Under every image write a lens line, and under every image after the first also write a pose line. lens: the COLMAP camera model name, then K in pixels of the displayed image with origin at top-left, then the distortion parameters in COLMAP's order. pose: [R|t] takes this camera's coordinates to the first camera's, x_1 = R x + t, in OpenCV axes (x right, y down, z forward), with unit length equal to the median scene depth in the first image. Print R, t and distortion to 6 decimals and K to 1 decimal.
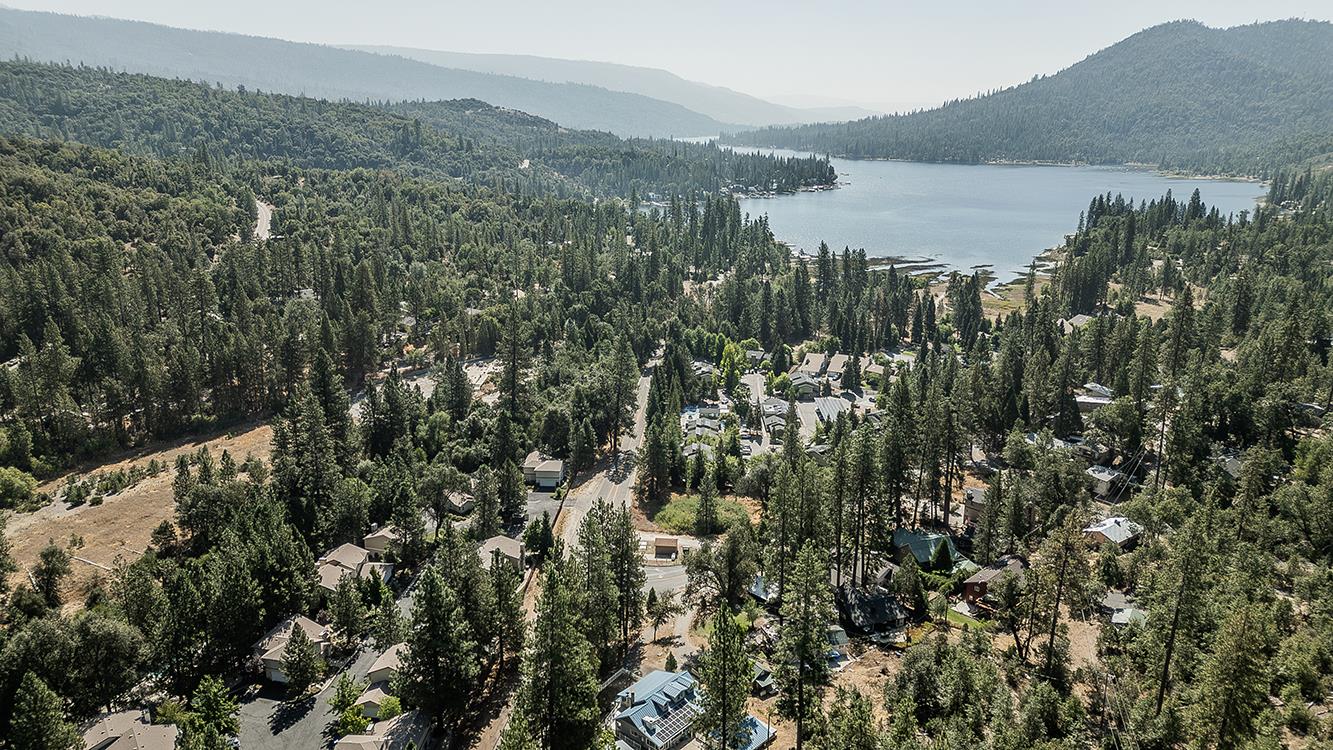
lens RADIAL K [[929.6, 0, 664.7], [0, 929.6, 376.1], [0, 0, 1]] dist [0.072401, -0.039730]
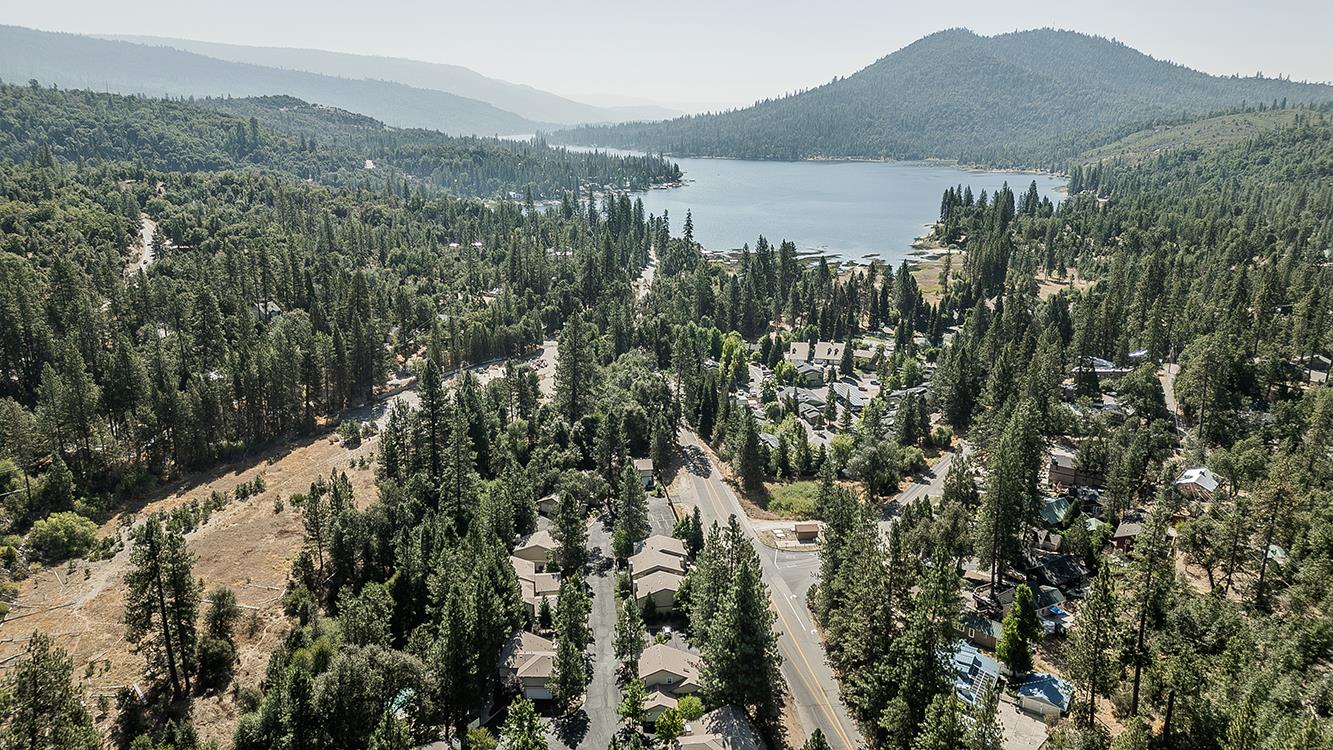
lens RADIAL K [[929.6, 0, 664.4], [0, 929.6, 377.1], [0, 0, 1]] dist [0.072401, -0.039730]
pose [[0.978488, -0.058608, 0.197806, -0.085908], [0.058143, 0.998275, 0.008162, -0.001413], [-0.197943, 0.003515, 0.980207, 0.004906]]
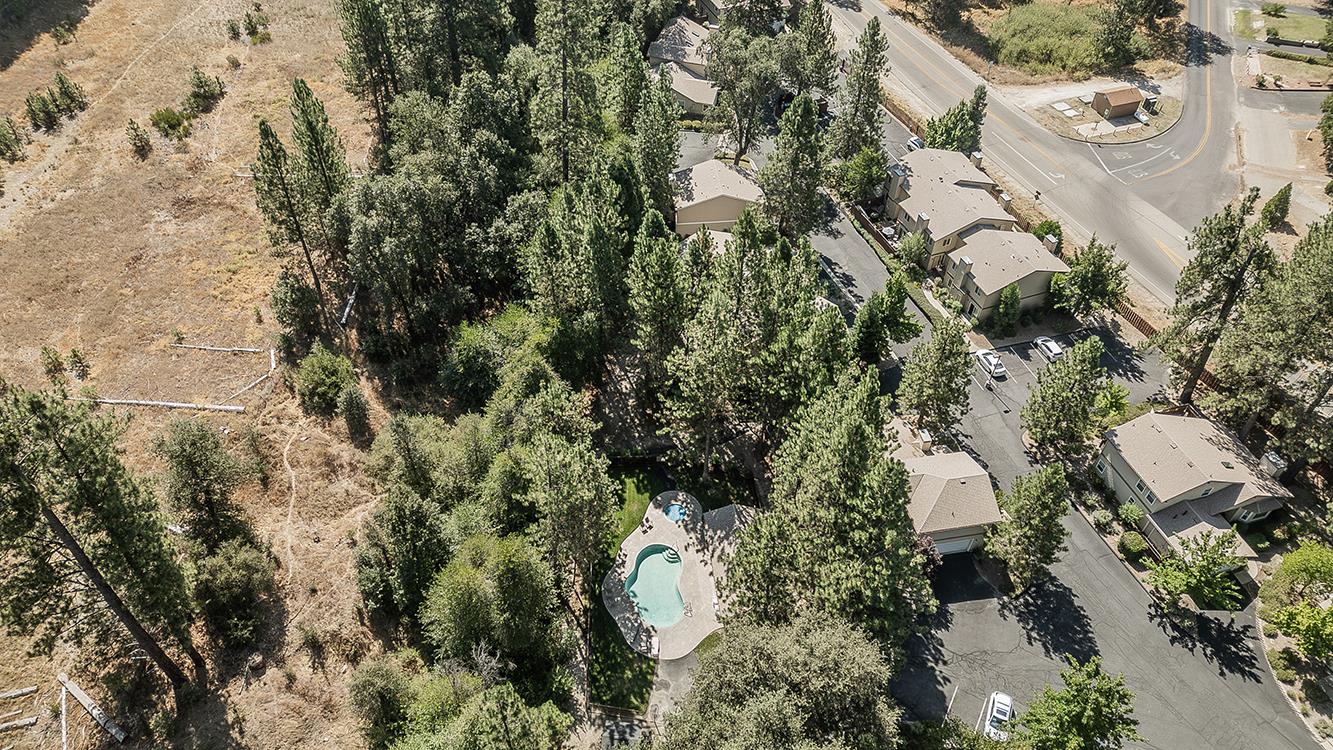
lens RADIAL K [[929.6, 0, 658.3], [0, 929.6, 375.8], [0, 0, 1]] dist [0.072401, -0.039730]
pose [[0.909693, -0.287314, 0.299848, -0.125639], [0.096777, 0.848826, 0.519738, -0.004019], [-0.403847, -0.443784, 0.799977, 0.136480]]
